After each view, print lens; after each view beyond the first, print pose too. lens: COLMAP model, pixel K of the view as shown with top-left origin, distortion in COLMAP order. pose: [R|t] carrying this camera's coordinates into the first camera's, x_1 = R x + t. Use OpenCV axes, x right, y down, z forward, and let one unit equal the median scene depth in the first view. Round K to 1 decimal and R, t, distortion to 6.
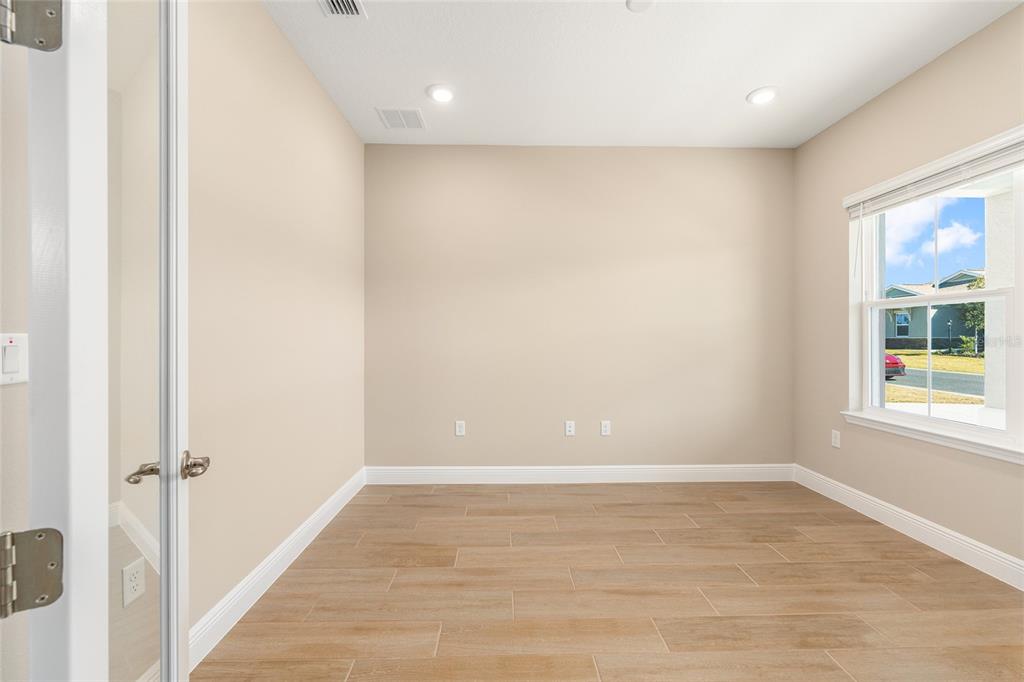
lens RADIAL K [[414.5, 0, 512.0], [0, 414.5, 337.7], [0, 0, 1]] dist [0.003830, 0.000475]
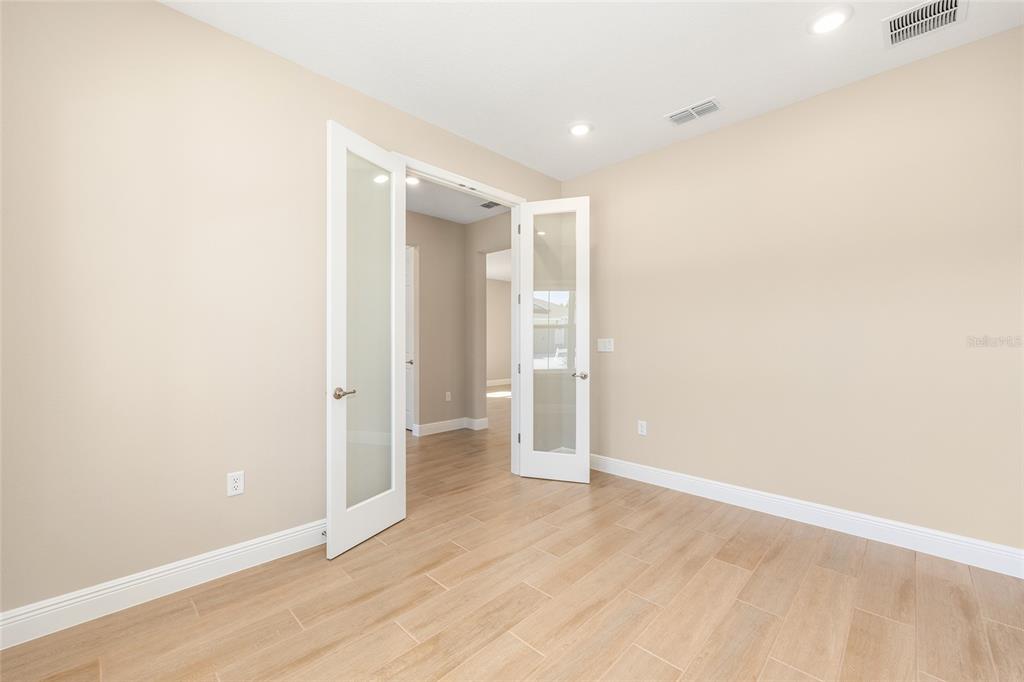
lens RADIAL K [[414.5, 0, 512.0], [0, 414.5, 339.7], [0, 0, 1]] dist [0.003830, 0.000475]
pose [[-0.714691, 0.002909, -0.699434, 1.006120], [-0.000941, 0.999986, 0.005120, -0.006710], [0.699440, 0.004317, -0.714678, 1.459305]]
